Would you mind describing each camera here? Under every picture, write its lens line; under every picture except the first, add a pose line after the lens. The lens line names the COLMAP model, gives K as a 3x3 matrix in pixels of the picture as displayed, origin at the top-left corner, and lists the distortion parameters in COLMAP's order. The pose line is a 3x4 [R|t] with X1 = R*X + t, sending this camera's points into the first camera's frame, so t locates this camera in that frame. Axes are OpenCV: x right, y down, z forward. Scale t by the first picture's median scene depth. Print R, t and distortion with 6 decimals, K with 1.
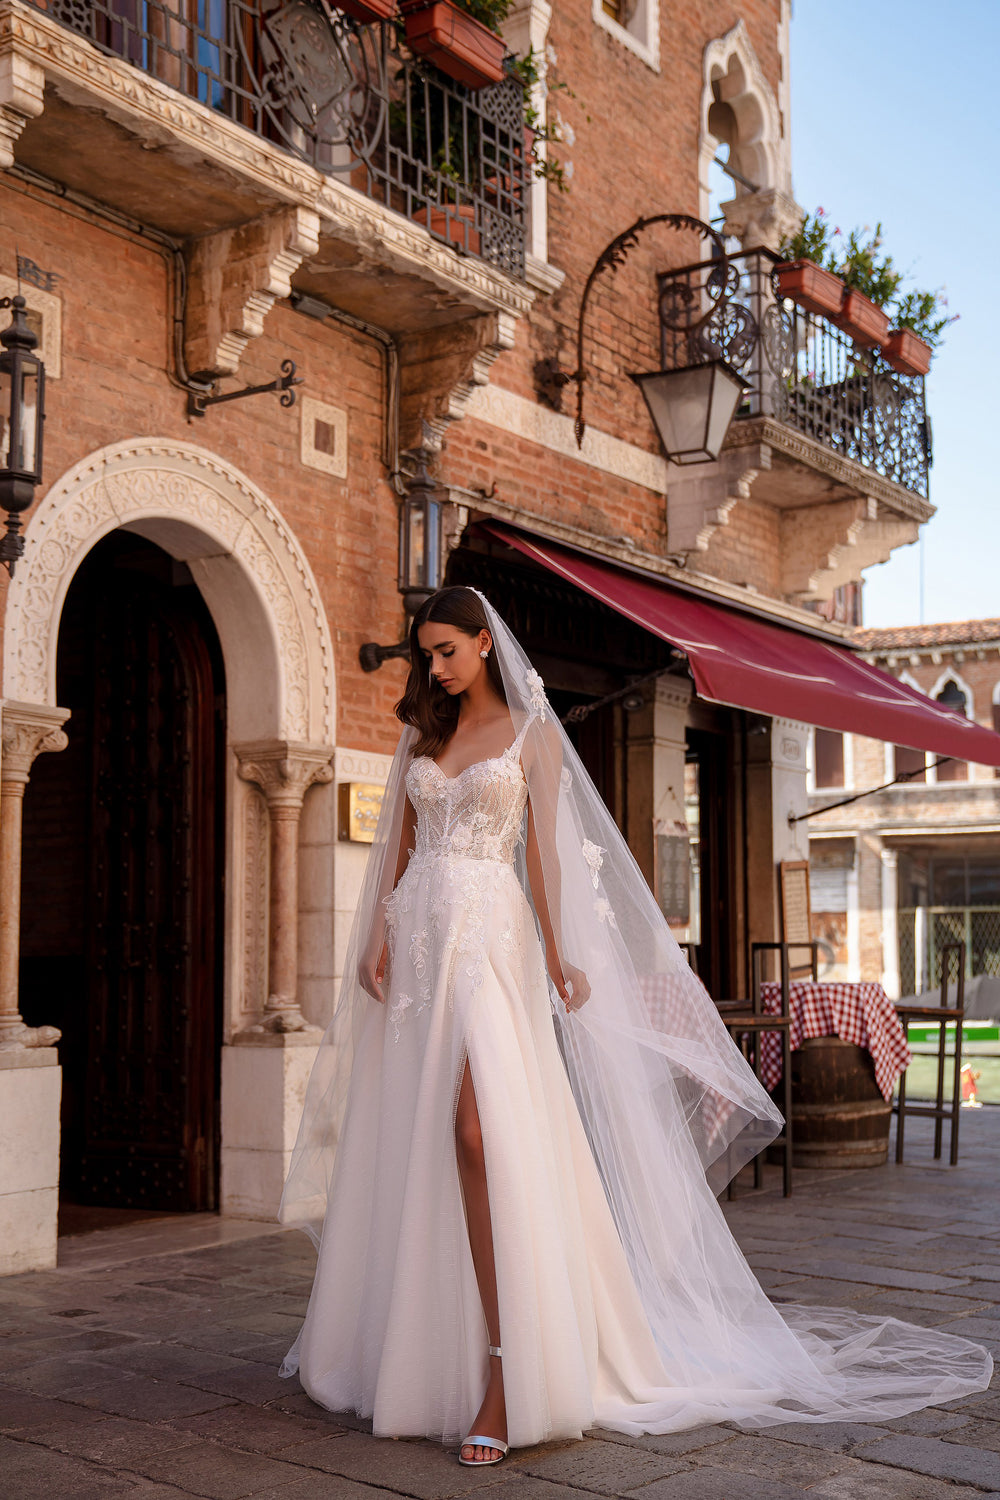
lens RADIAL K [[2329.5, 0, 397.0], [0, 2329.5, 749.9], [0, 0, 1]] dist [0.079848, -0.008880]
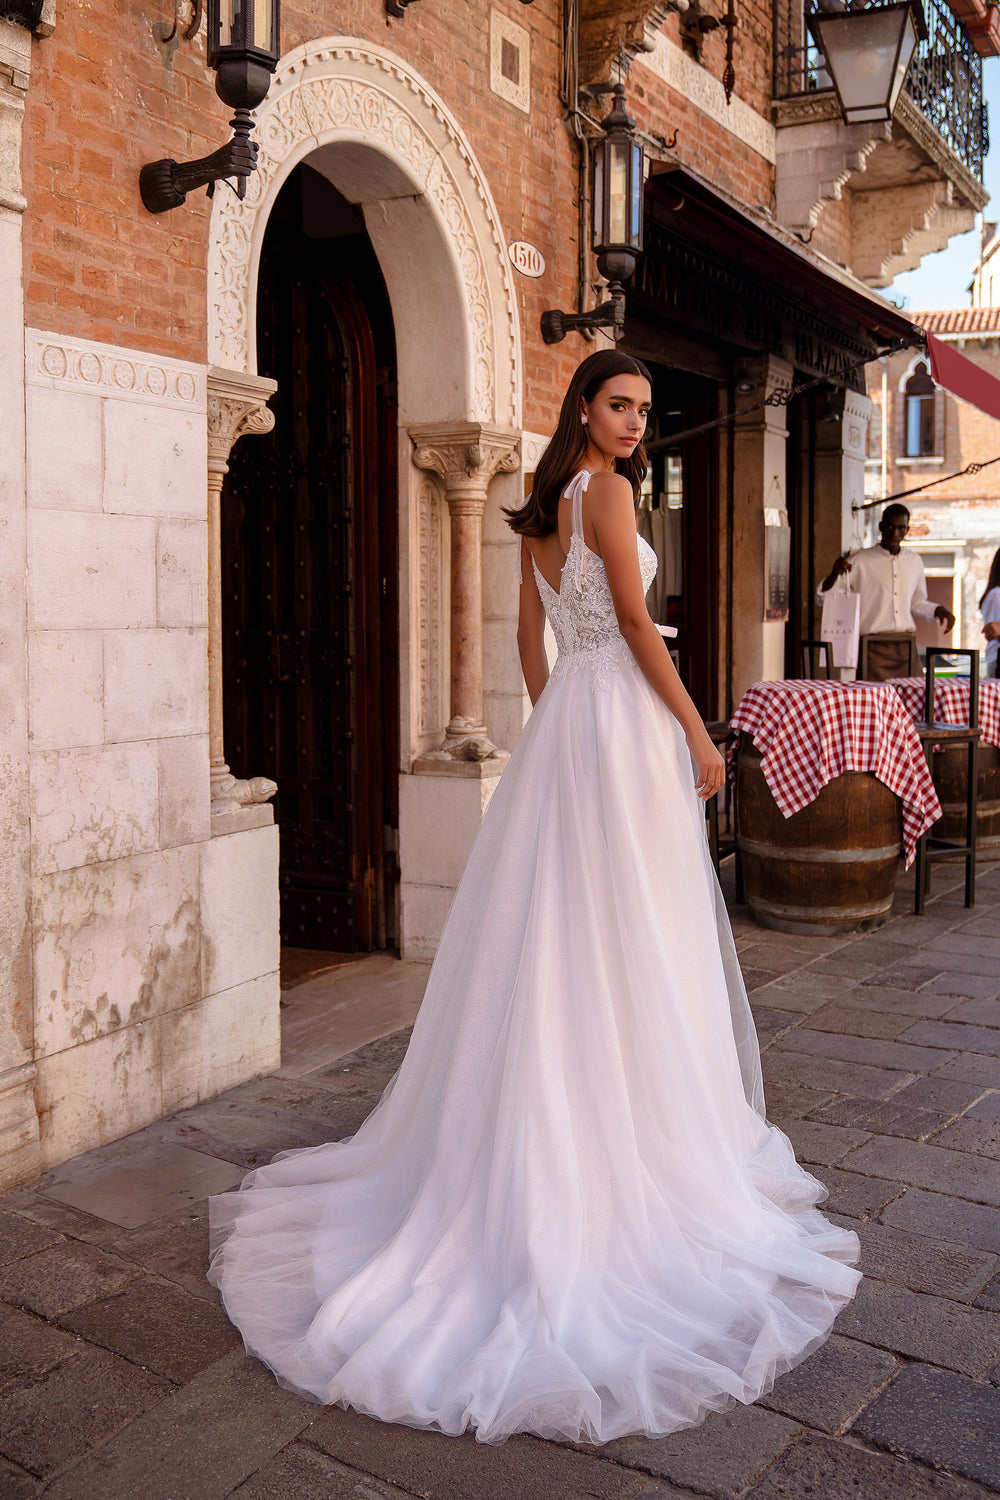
lens RADIAL K [[1947.8, 0, 564.6], [0, 1947.8, 748.7], [0, 0, 1]] dist [-0.092731, 0.293231]
pose [[0.987532, -0.011676, 0.156984, -0.125997], [-0.013909, 0.986874, 0.160895, -0.001023], [-0.156801, -0.161072, 0.974407, 0.275020]]
